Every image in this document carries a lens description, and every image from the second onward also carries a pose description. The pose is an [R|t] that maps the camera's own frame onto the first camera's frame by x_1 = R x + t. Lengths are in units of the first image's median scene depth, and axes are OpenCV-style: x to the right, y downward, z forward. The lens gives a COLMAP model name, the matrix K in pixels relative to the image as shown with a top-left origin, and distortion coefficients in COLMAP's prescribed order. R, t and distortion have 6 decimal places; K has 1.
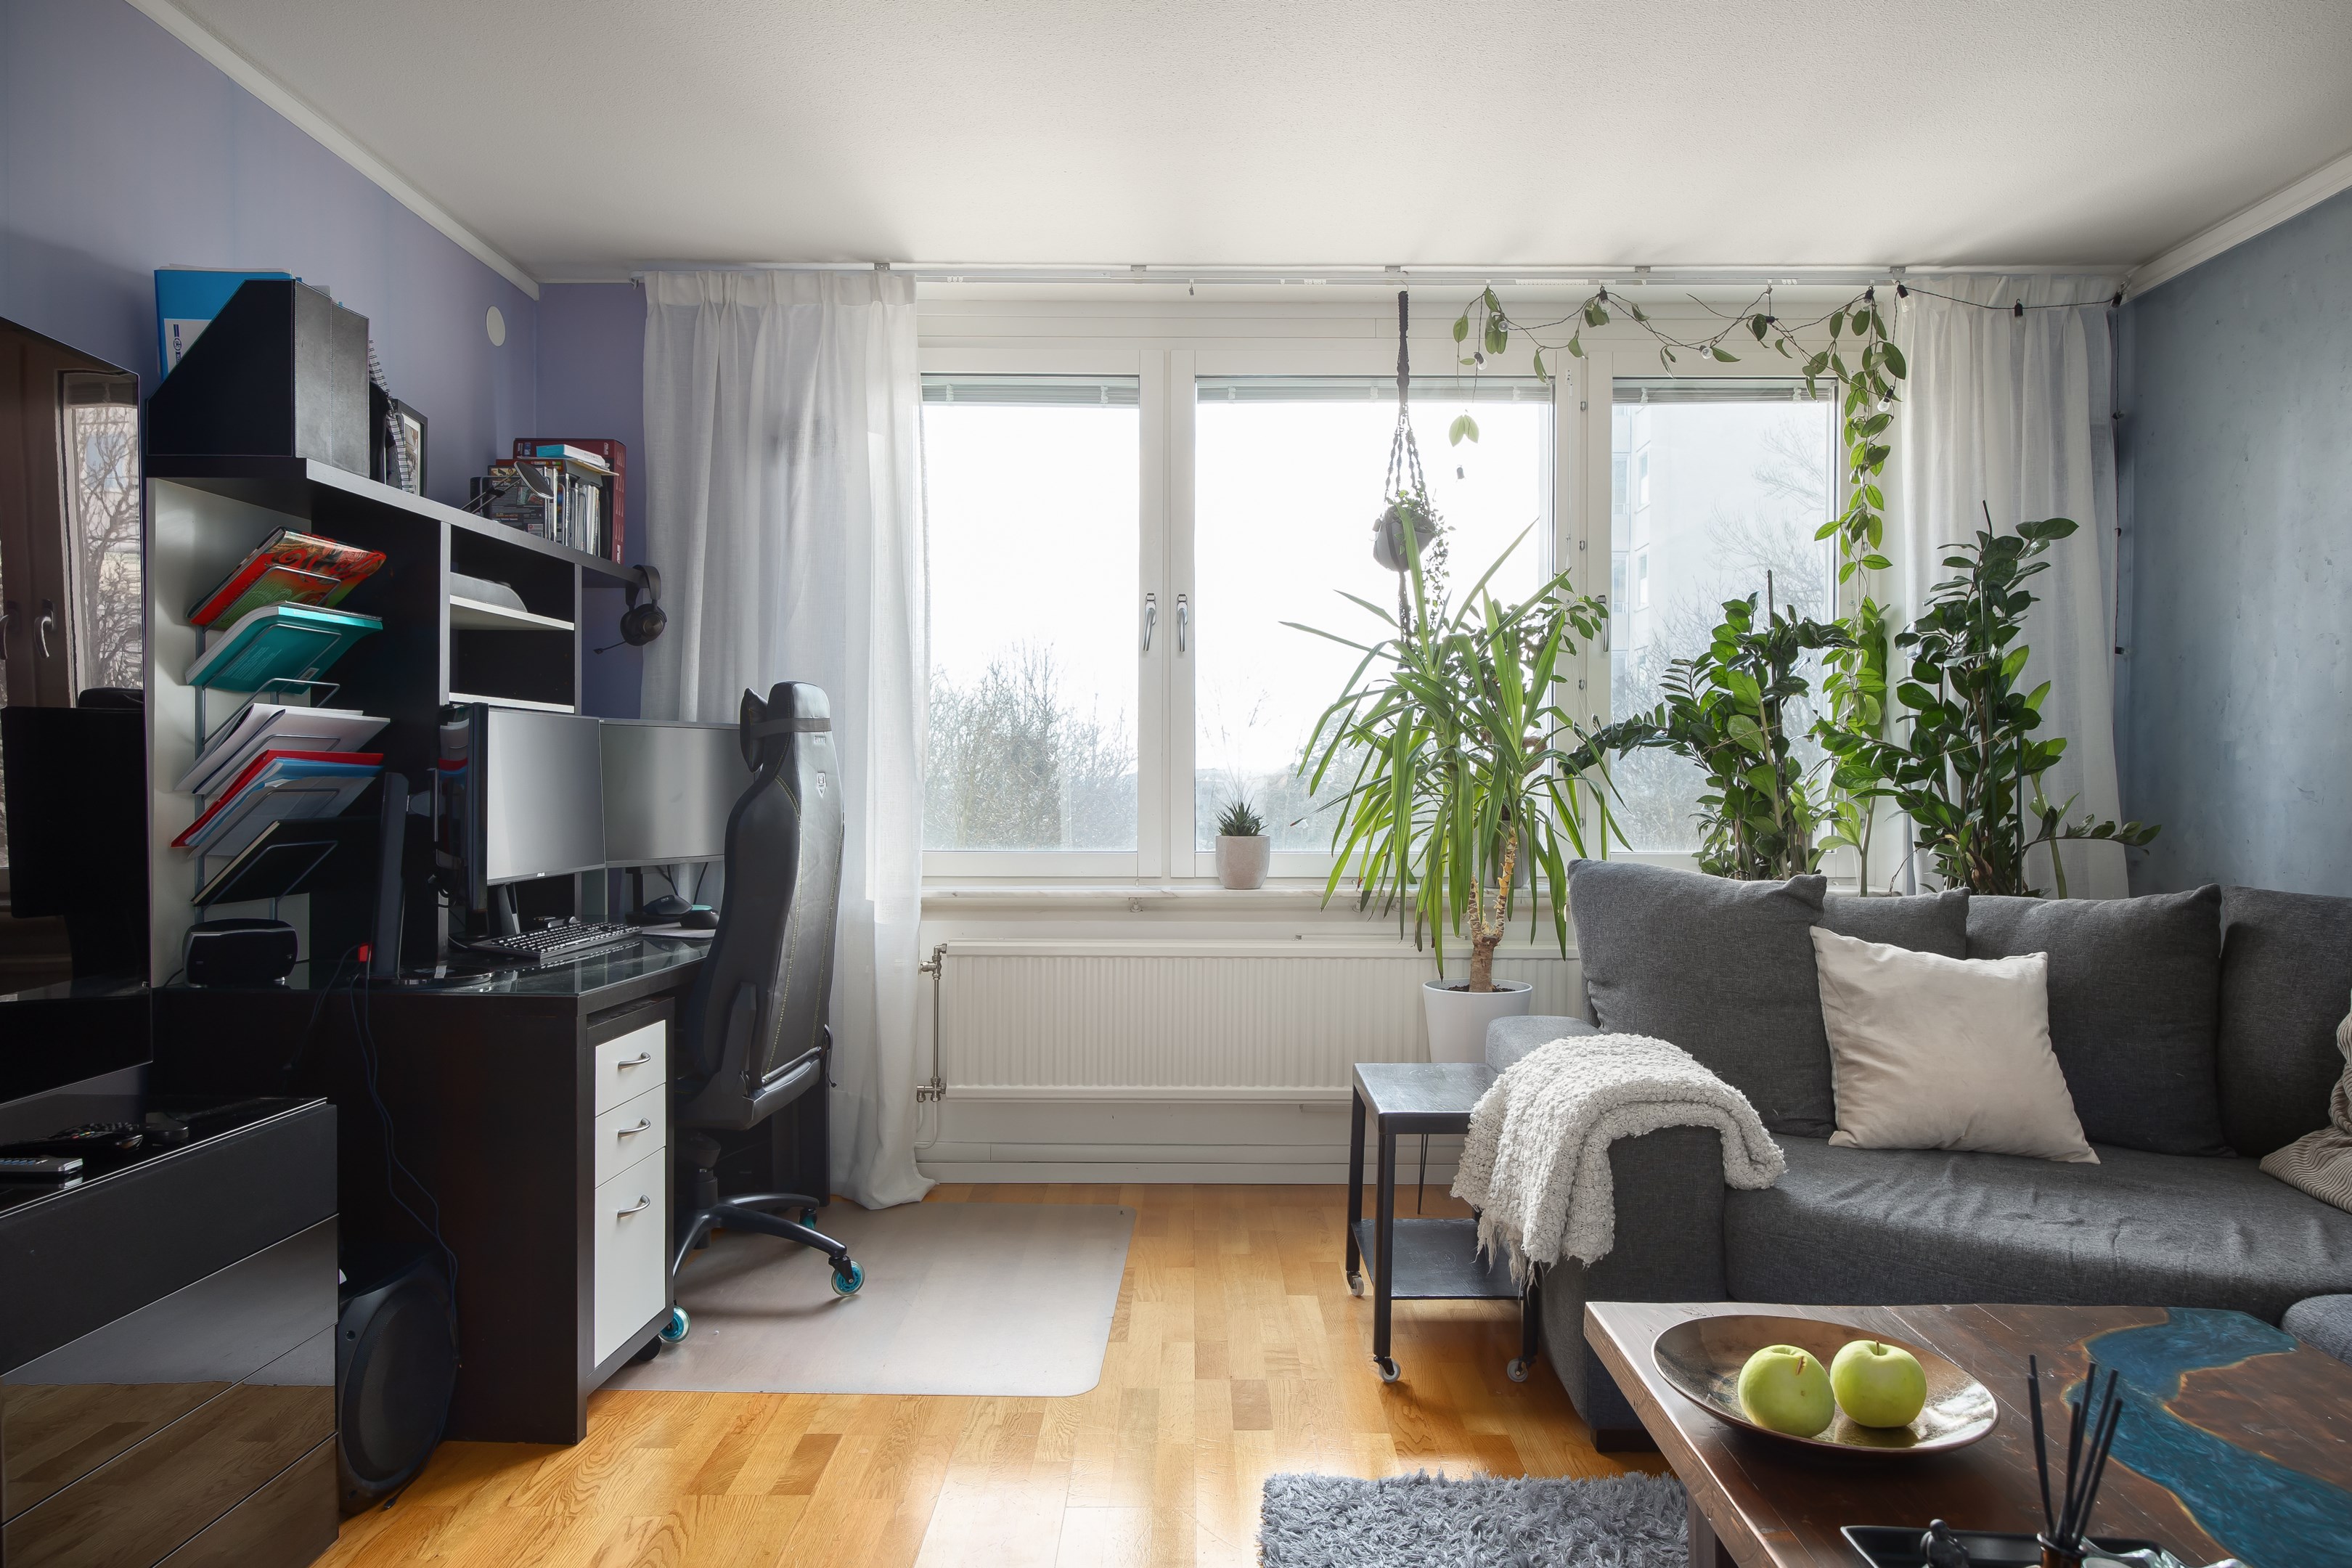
lens RADIAL K [[1456.8, 0, 1219.1], [0, 1456.8, 809.9], [0, 0, 1]] dist [-0.003014, 0.000911]
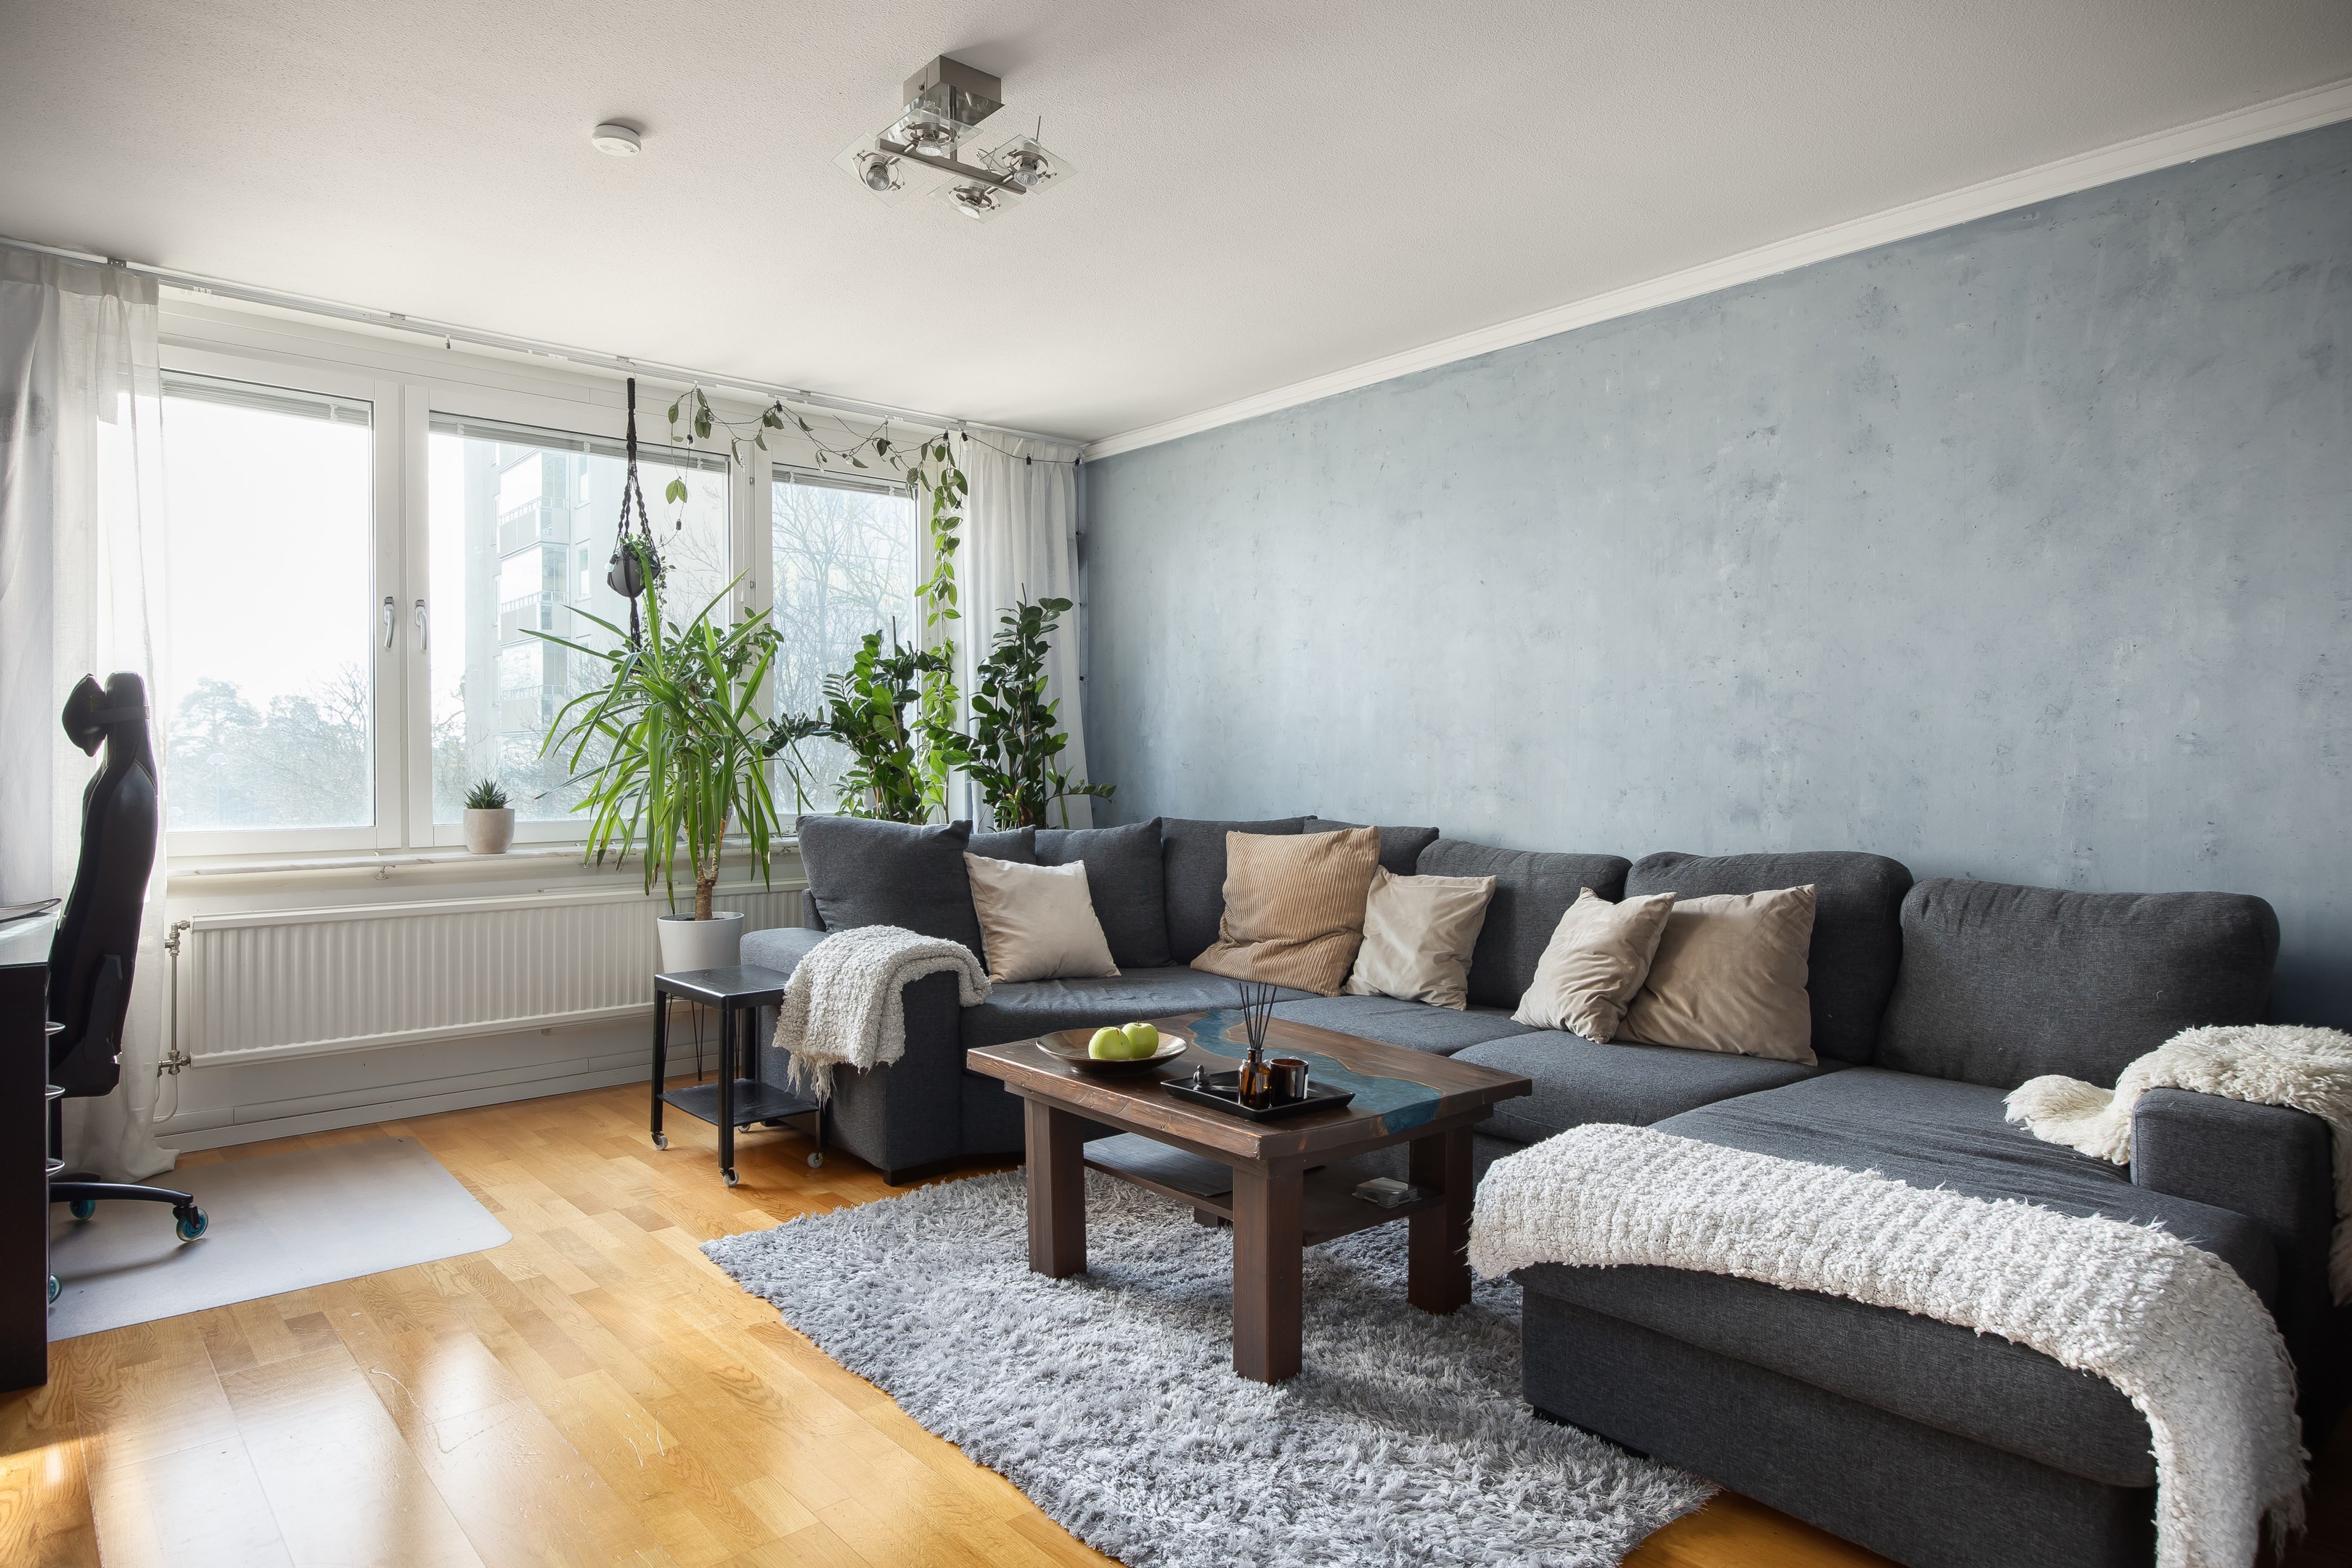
lens RADIAL K [[1334.8, 0, 1176.0], [0, 1334.8, 784.0], [0, 0, 1]] dist [-0.004438, -0.000086]
pose [[0.750705, -0.017092, 0.660416, -0.311594], [0.019139, 0.999808, 0.004119, 0.003890], [-0.660360, 0.009547, 0.750888, -0.200224]]
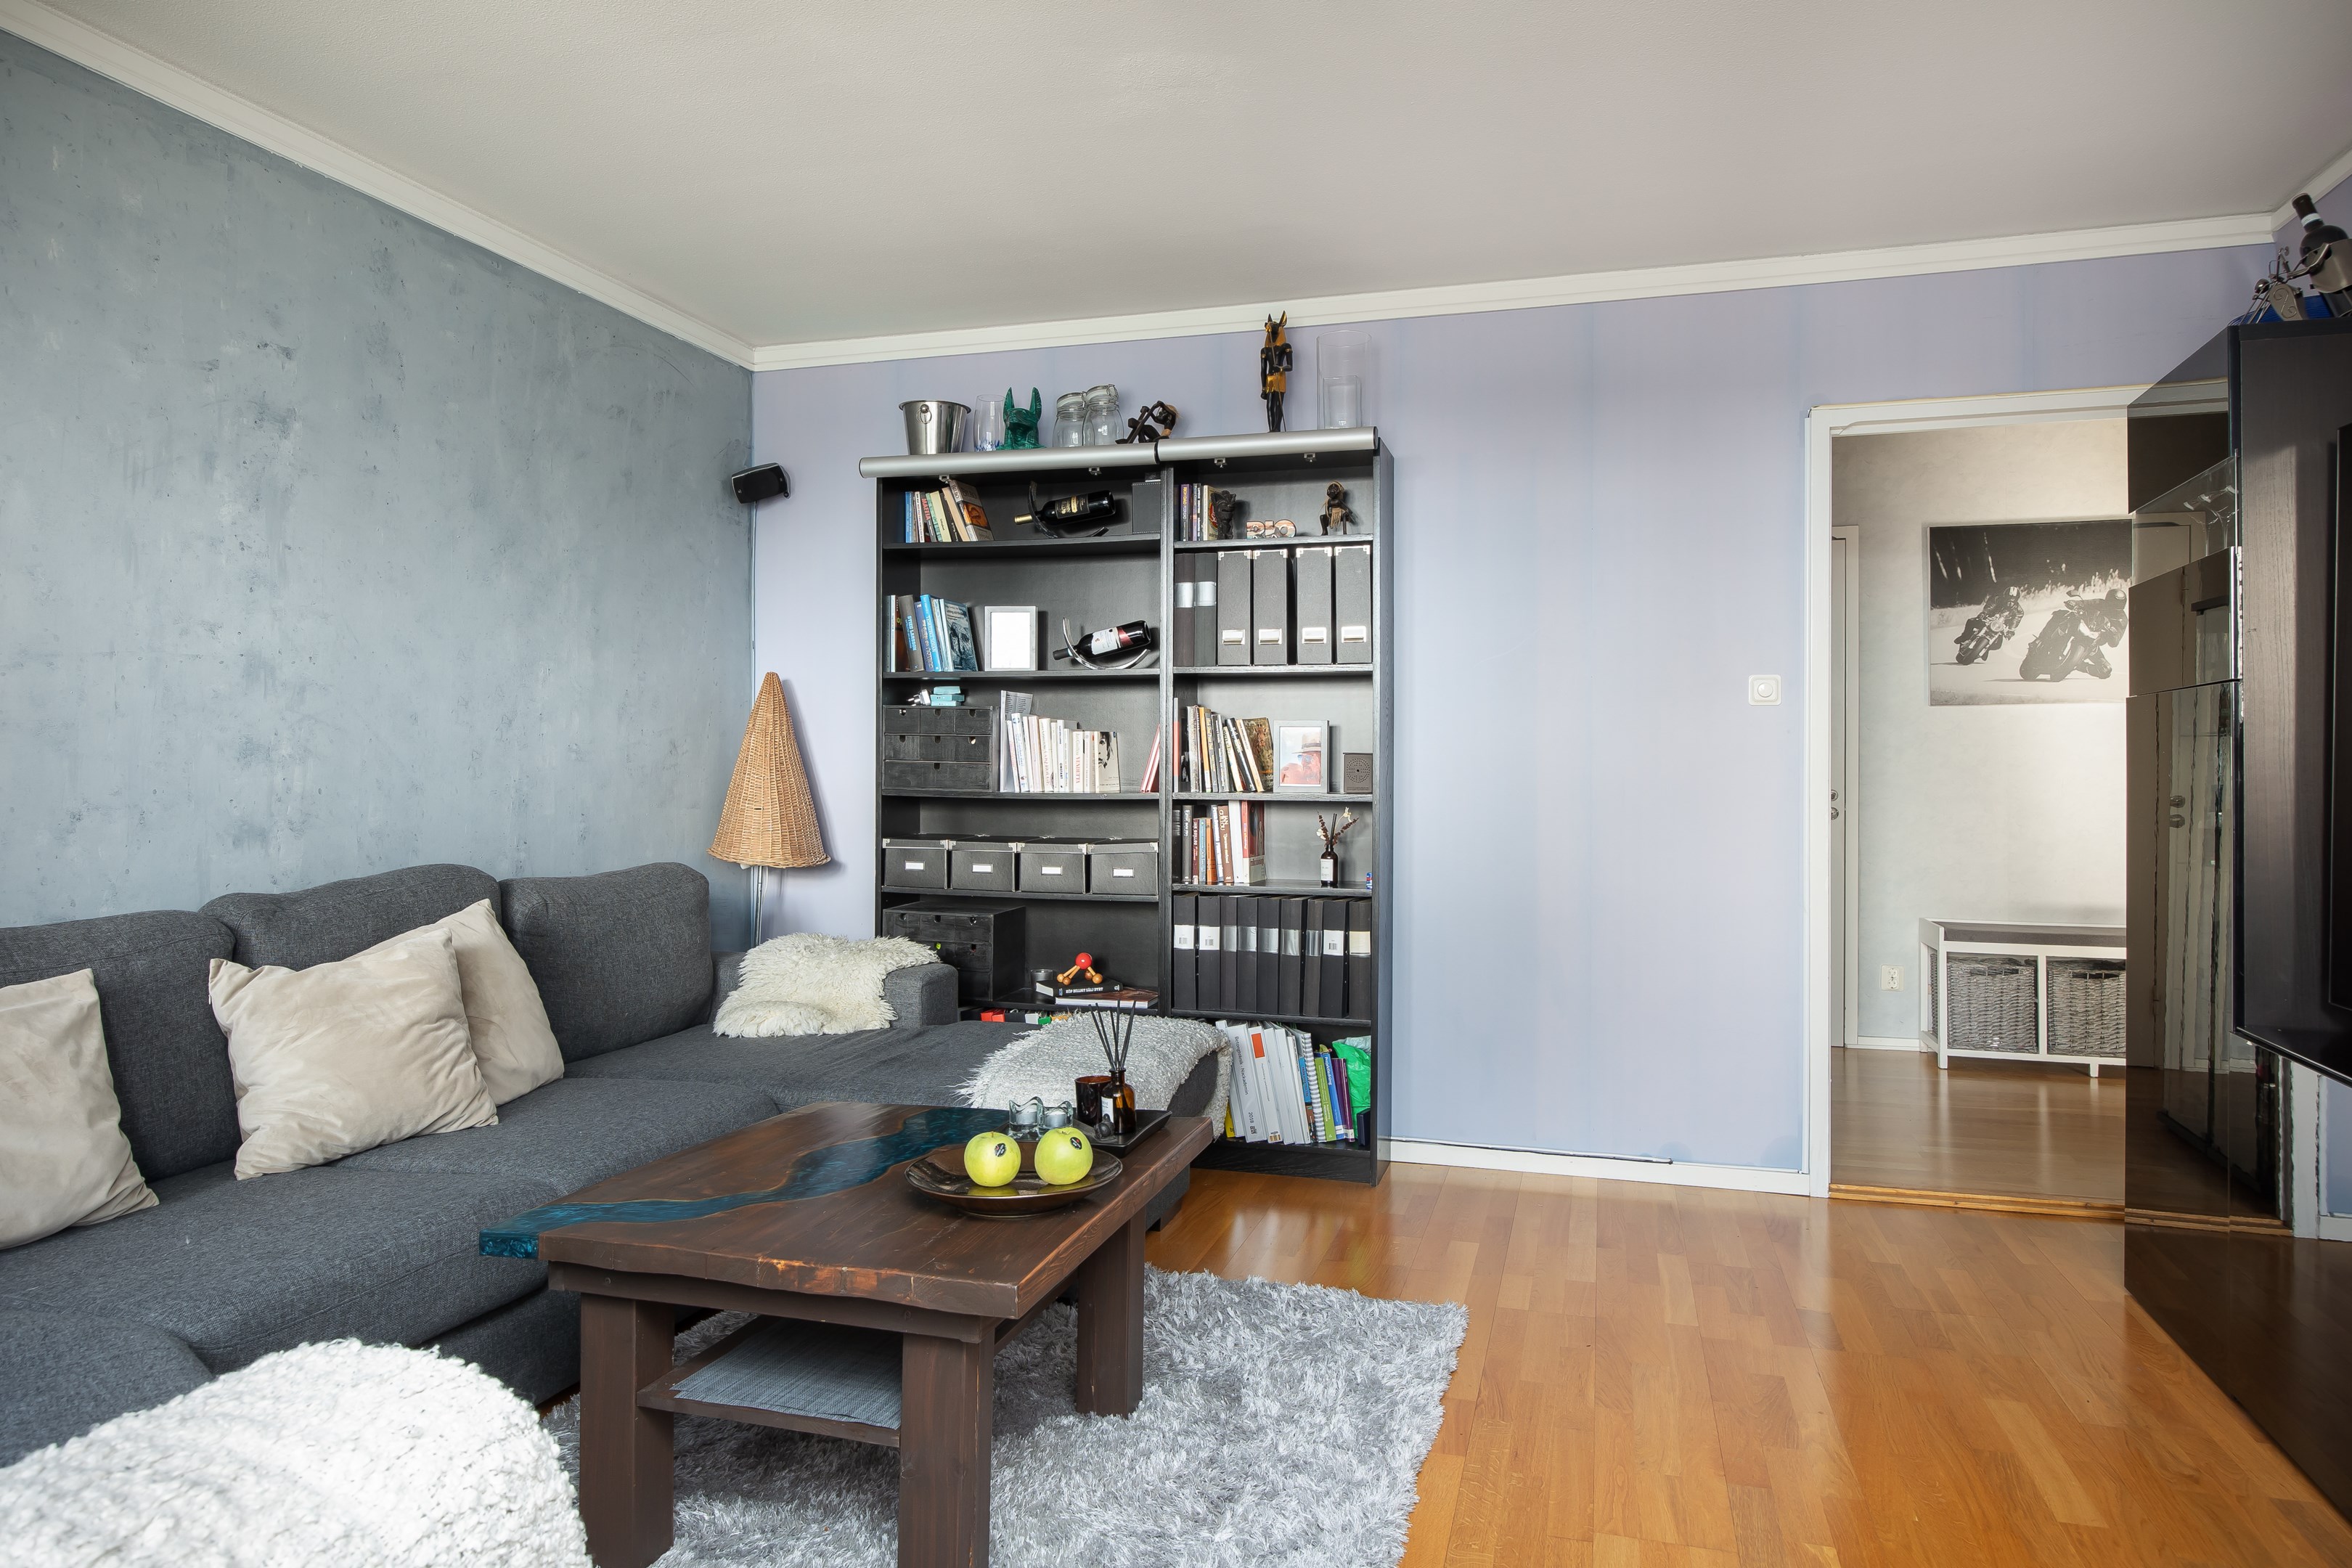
lens RADIAL K [[1443.1, 0, 1180.9], [0, 1443.1, 772.9], [0, 0, 1]] dist [-0.002775, -0.000957]
pose [[-0.956711, -0.008234, 0.290924, -0.083318], [0.000128, 0.999588, 0.028713, -0.020731], [-0.291040, 0.027507, -0.956315, 0.898203]]
